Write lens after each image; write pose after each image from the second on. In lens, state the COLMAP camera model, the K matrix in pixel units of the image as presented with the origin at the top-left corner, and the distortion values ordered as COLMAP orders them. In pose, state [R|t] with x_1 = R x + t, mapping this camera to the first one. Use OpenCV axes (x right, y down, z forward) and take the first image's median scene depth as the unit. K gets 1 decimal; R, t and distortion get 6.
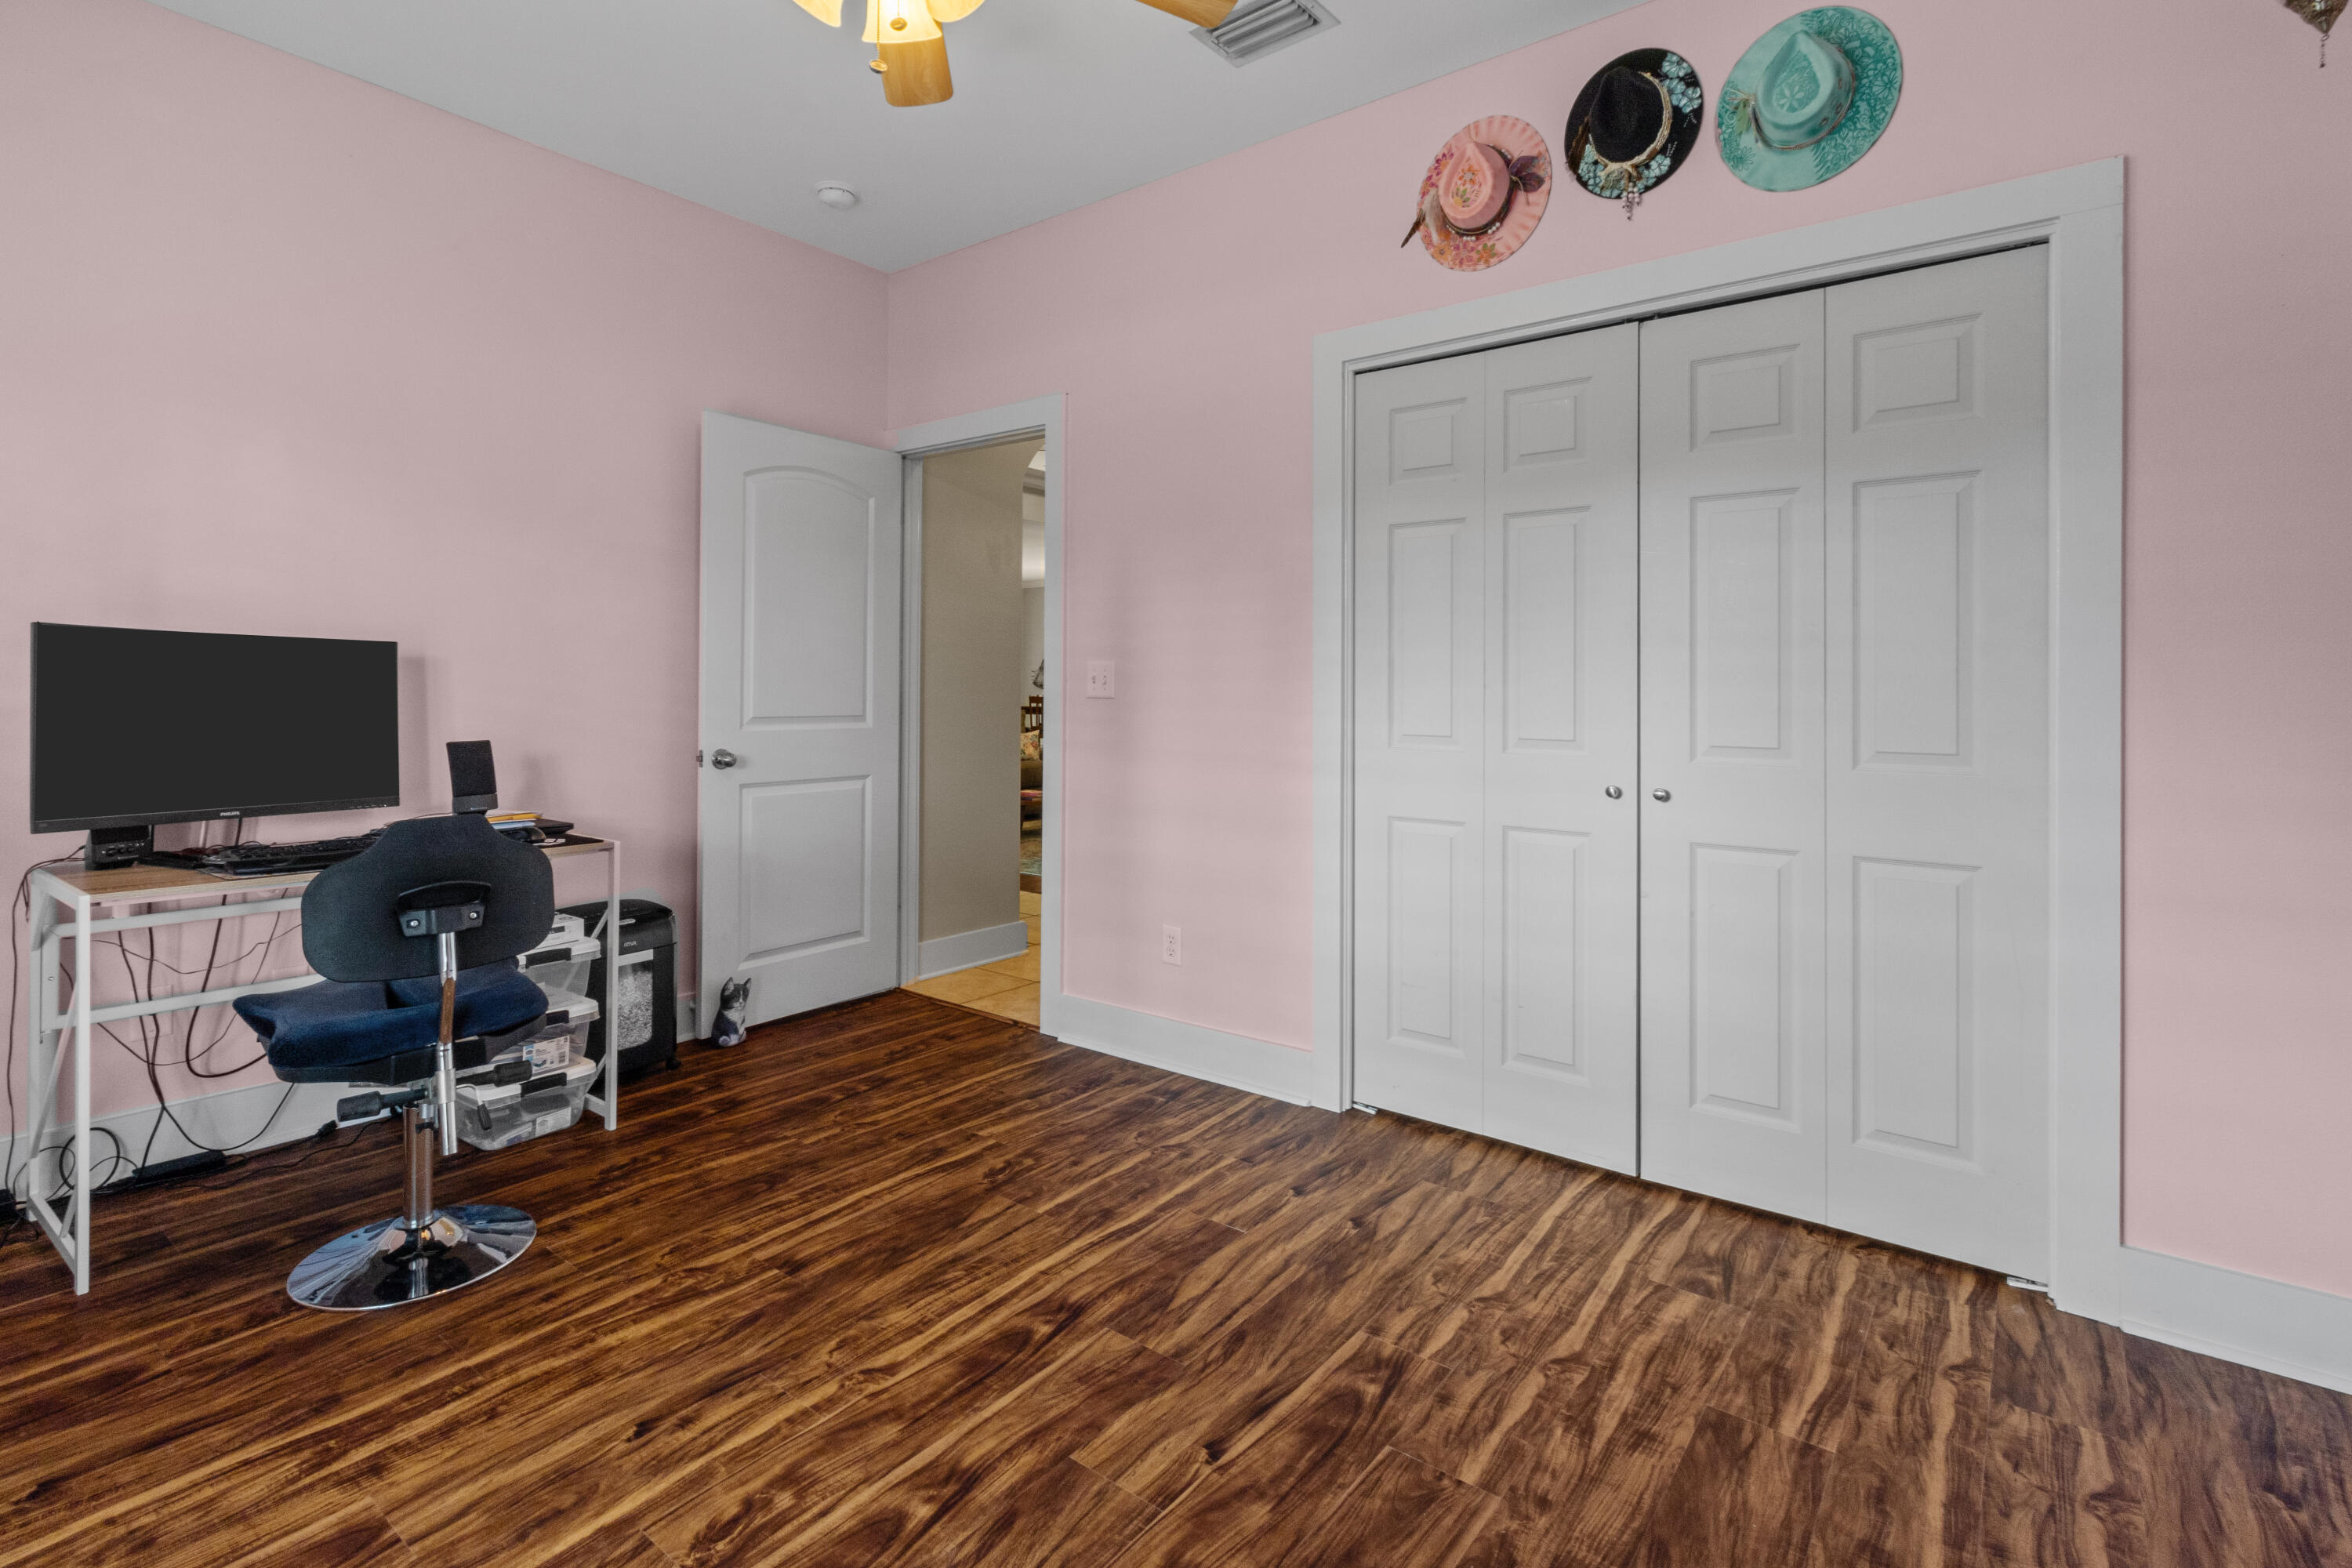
lens RADIAL K [[1105.0, 0, 1157.5], [0, 1105.0, 716.6], [0, 0, 1]] dist [0.000852, -0.000312]
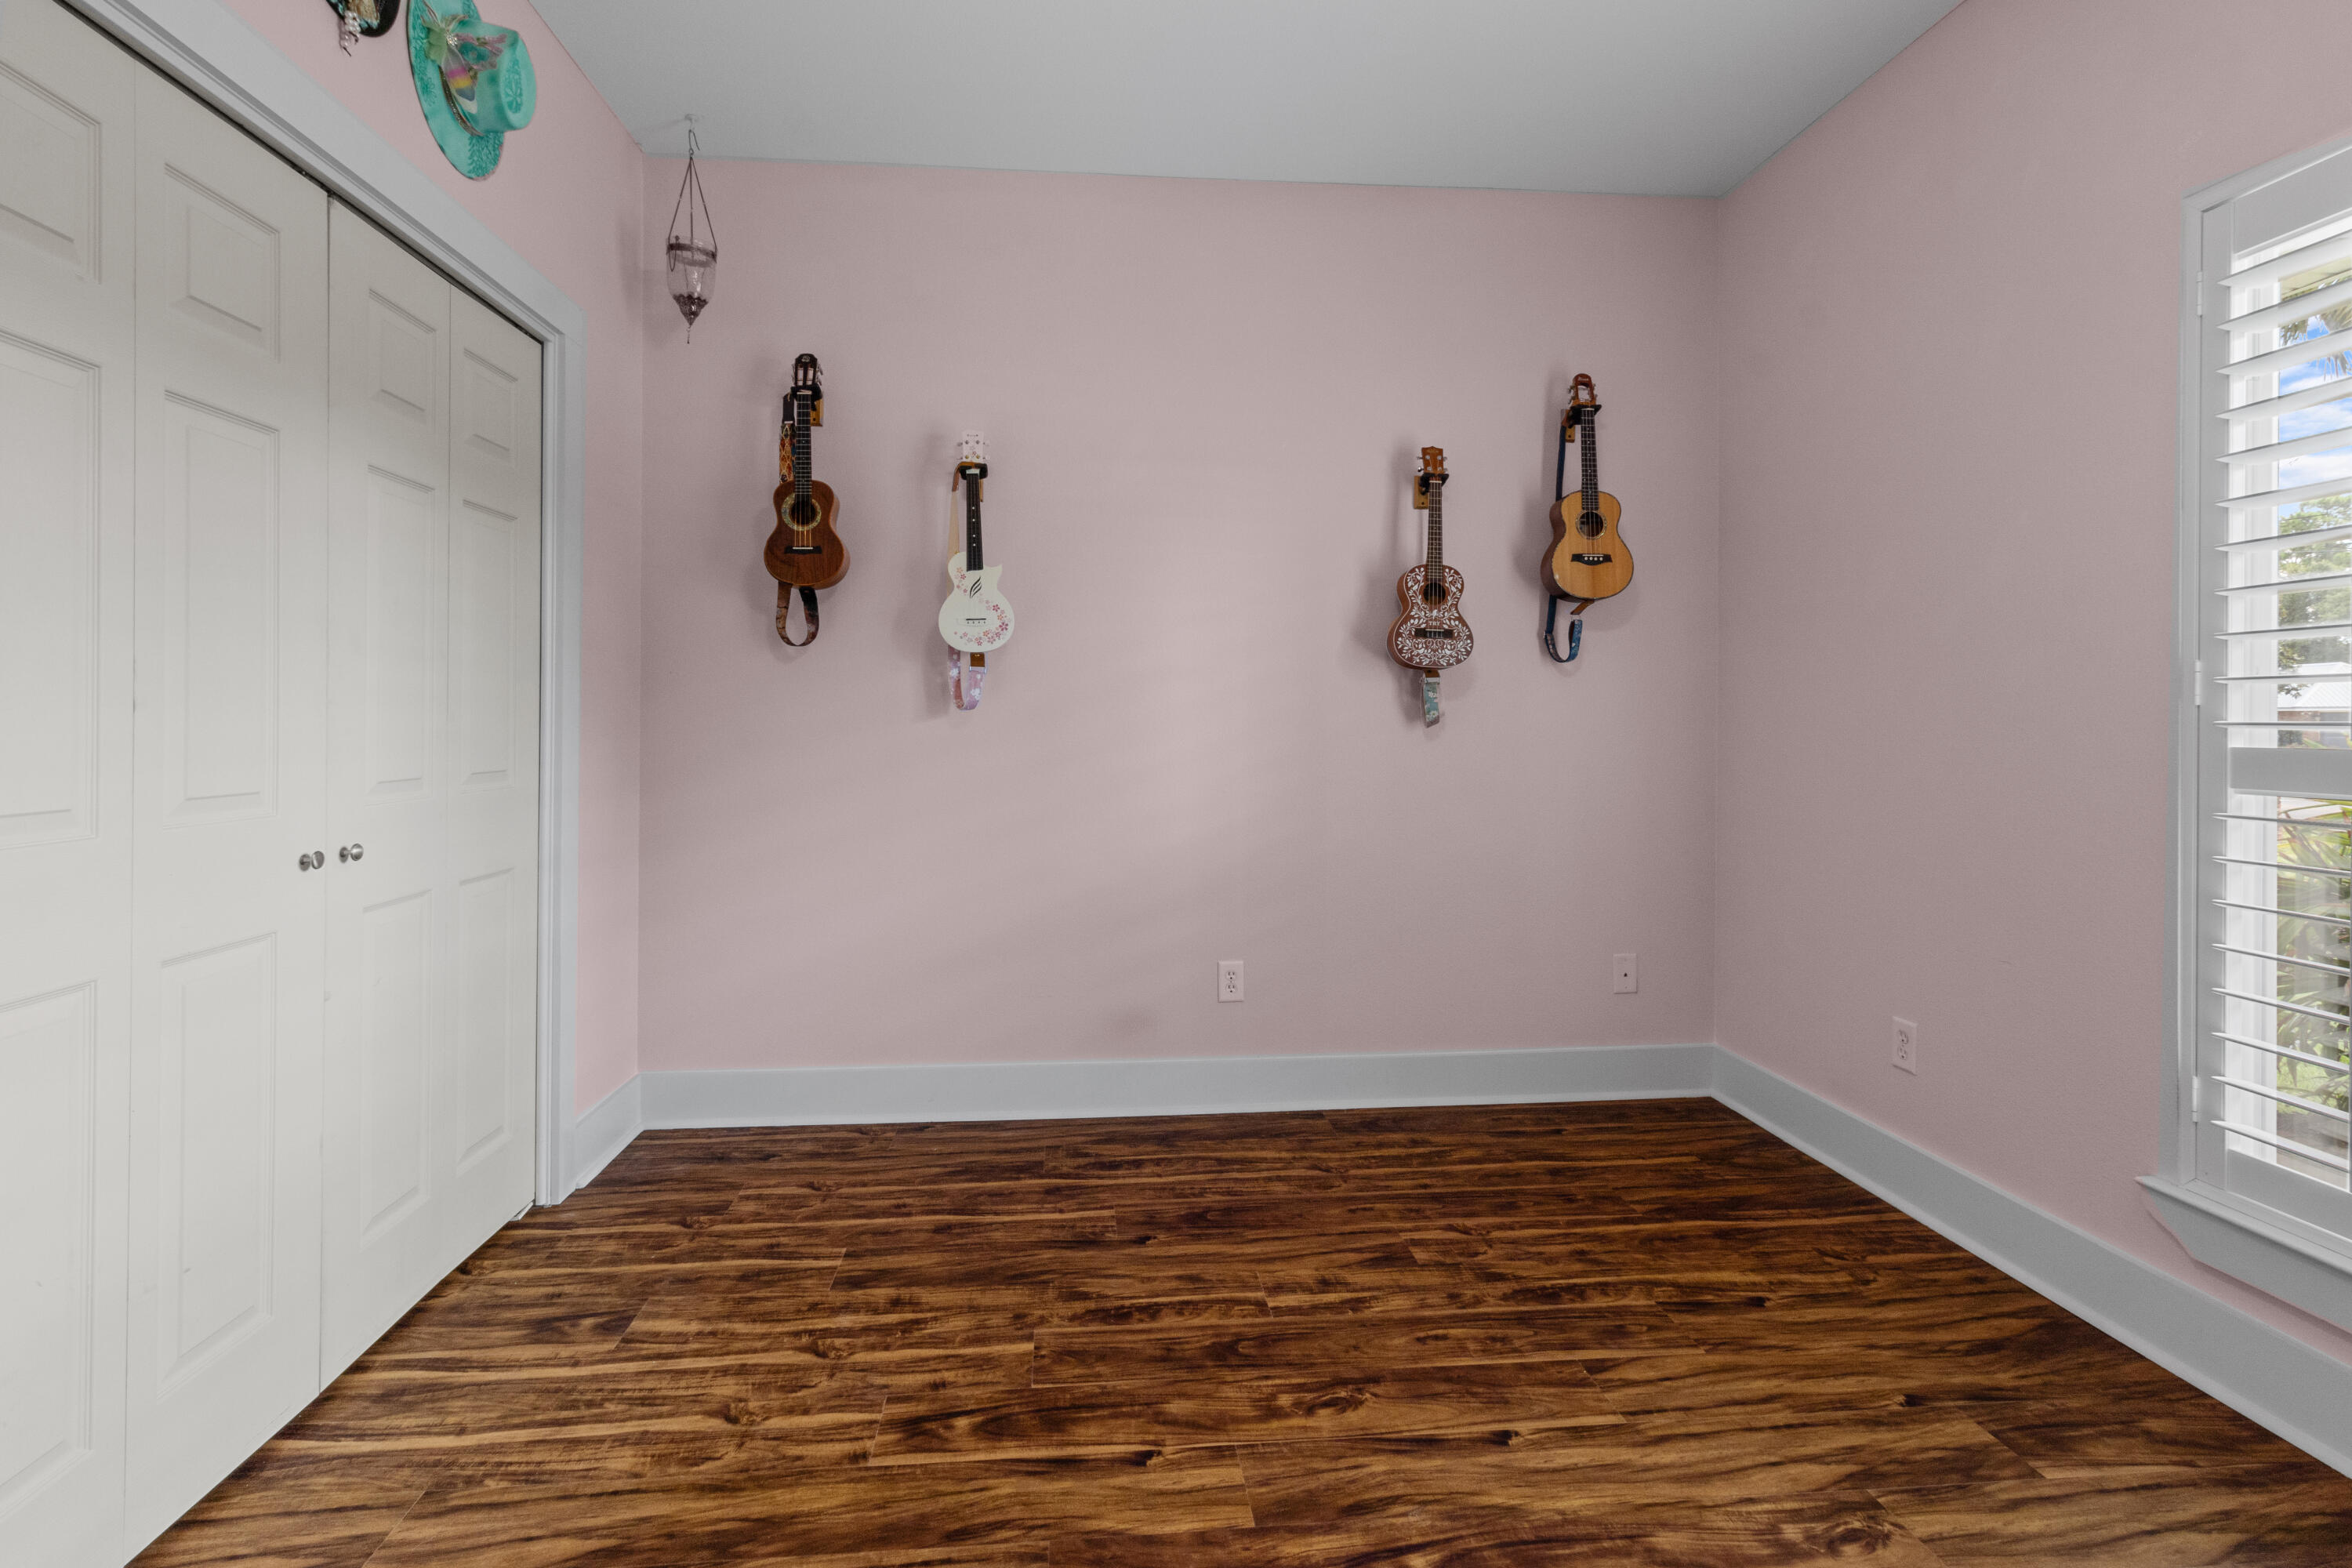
lens RADIAL K [[1105.0, 0, 1157.5], [0, 1105.0, 716.6], [0, 0, 1]] dist [0.000852, -0.000312]
pose [[-0.681809, -0.007257, 0.731494, -0.632685], [0.013098, 0.999669, 0.022126, -0.041892], [-0.731413, 0.024667, -0.681488, 1.503626]]
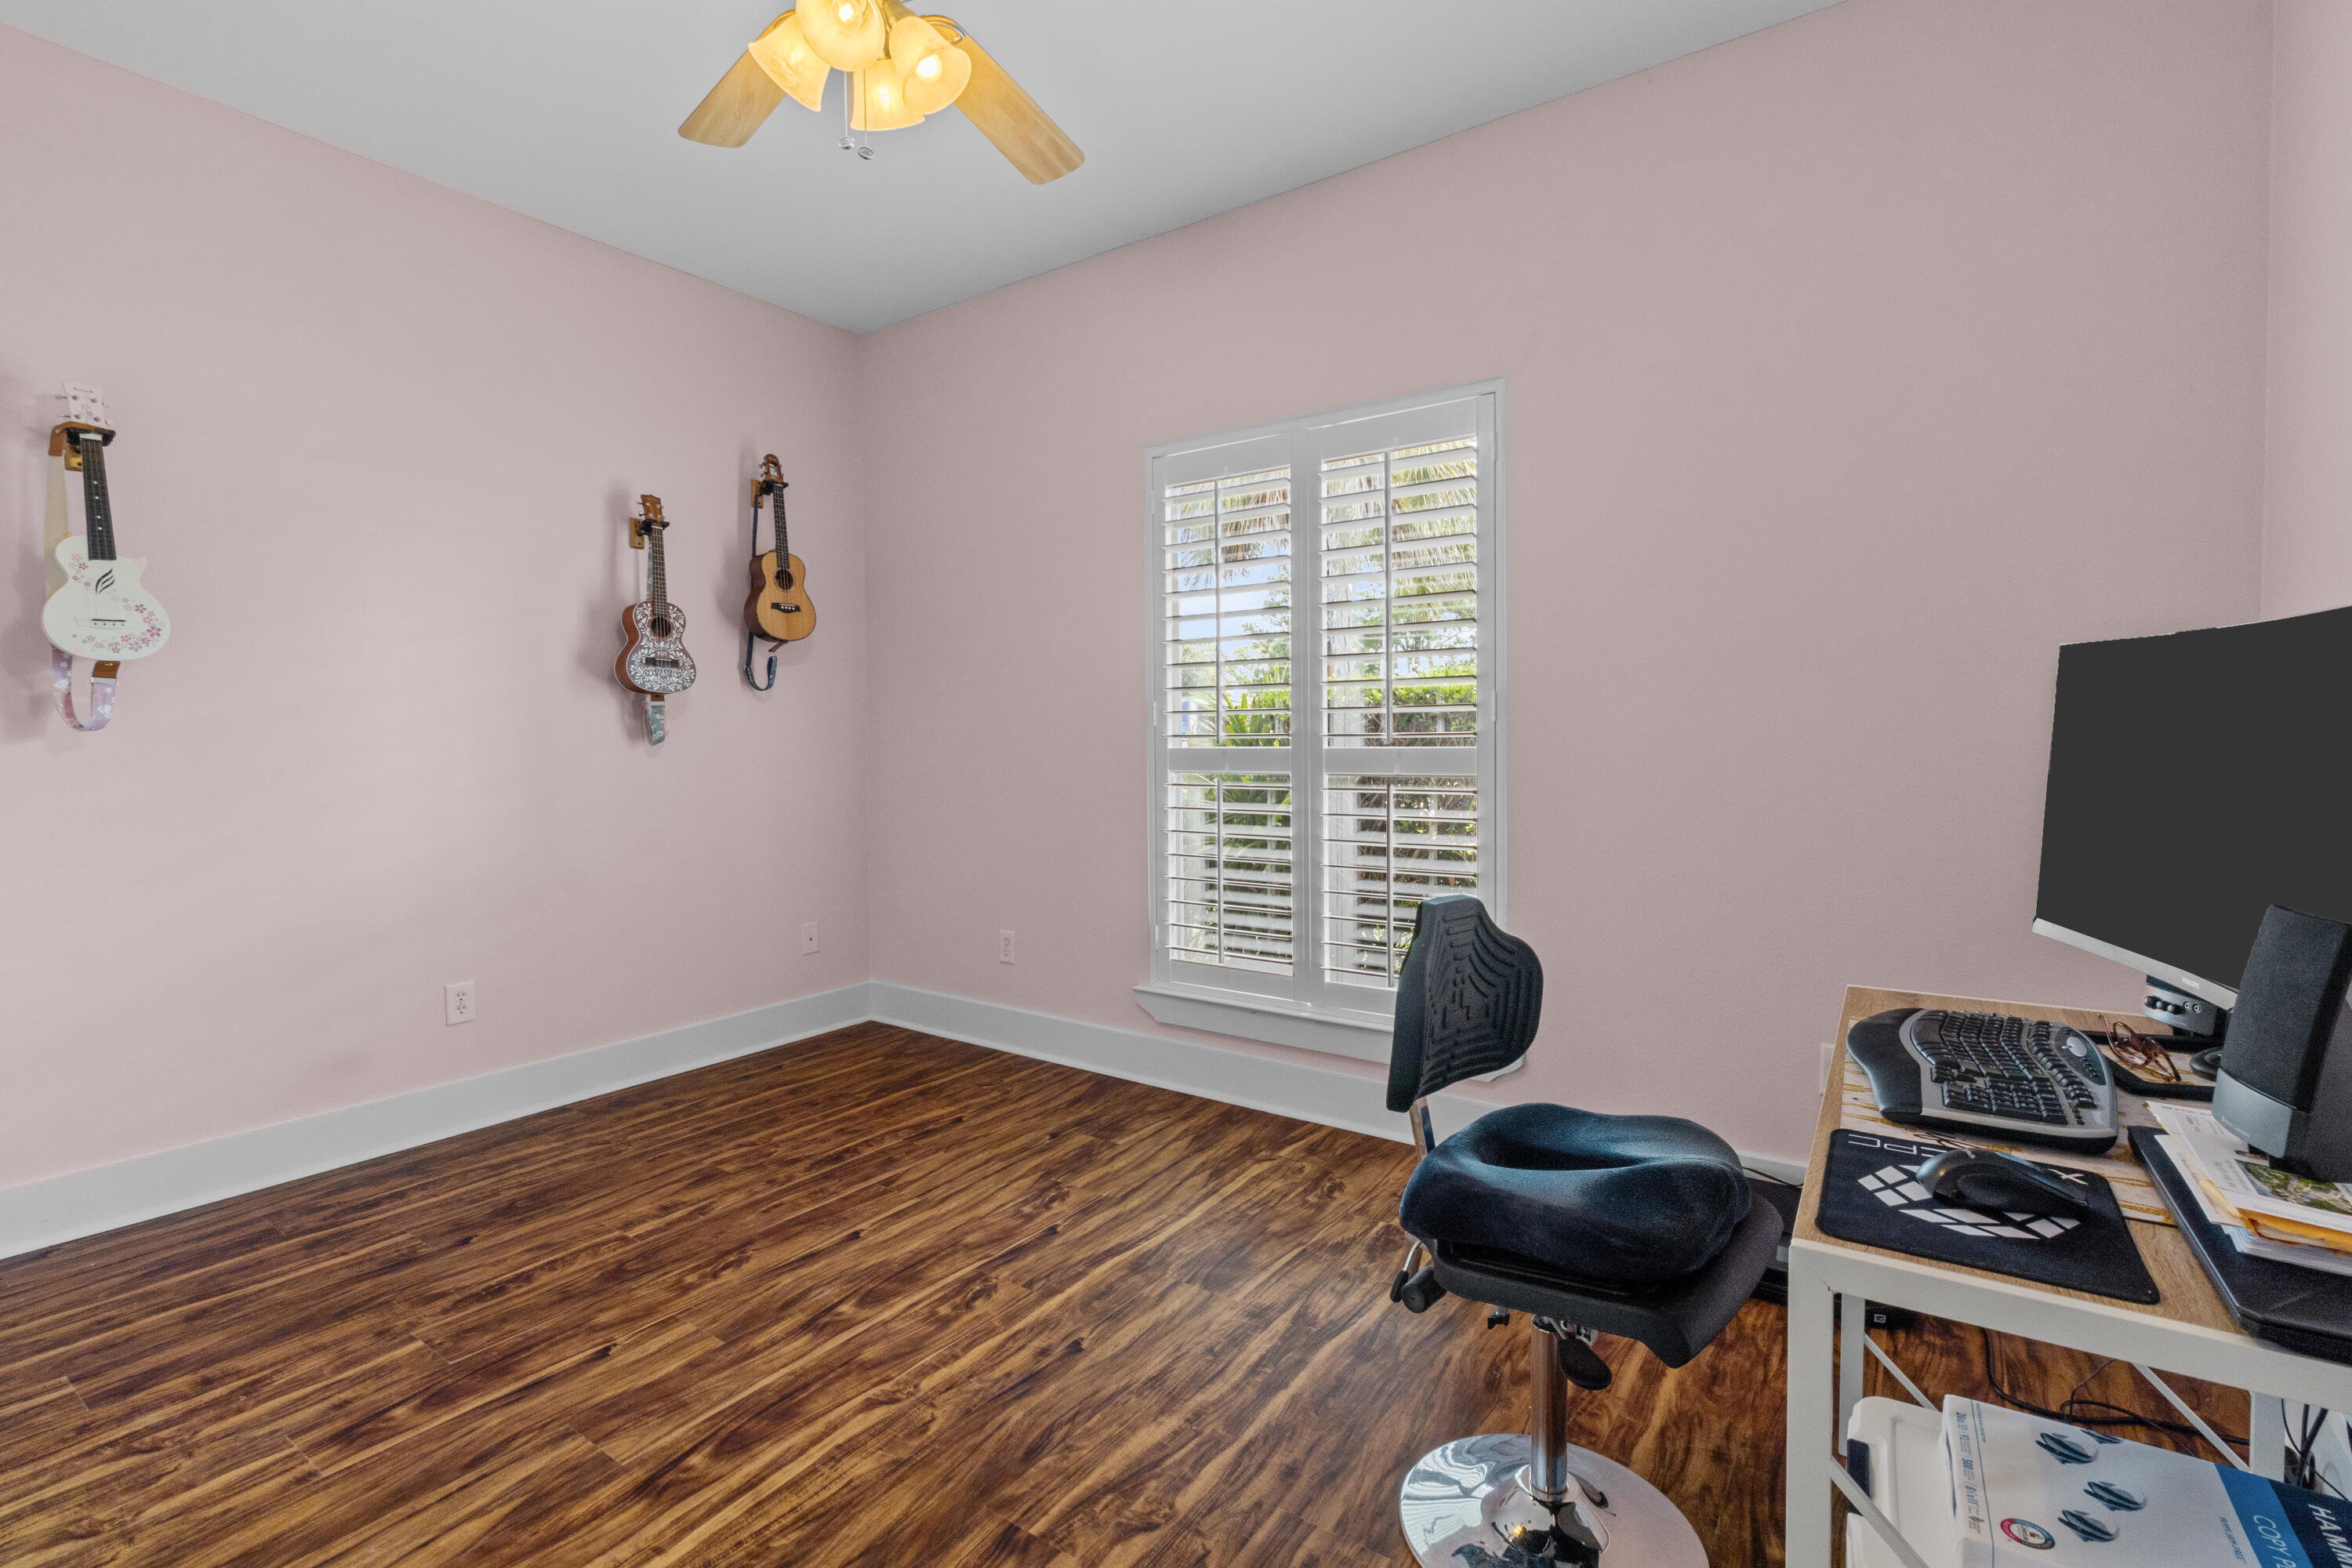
lens RADIAL K [[1088.9, 0, 1169.9], [0, 1088.9, 757.9], [0, 0, 1]] dist [0.000438, -0.000035]
pose [[-0.998810, 0.000151, -0.048768, -0.468776], [-0.002142, 0.998894, 0.046979, -0.051719], [0.048721, 0.047028, -0.997705, 1.988753]]
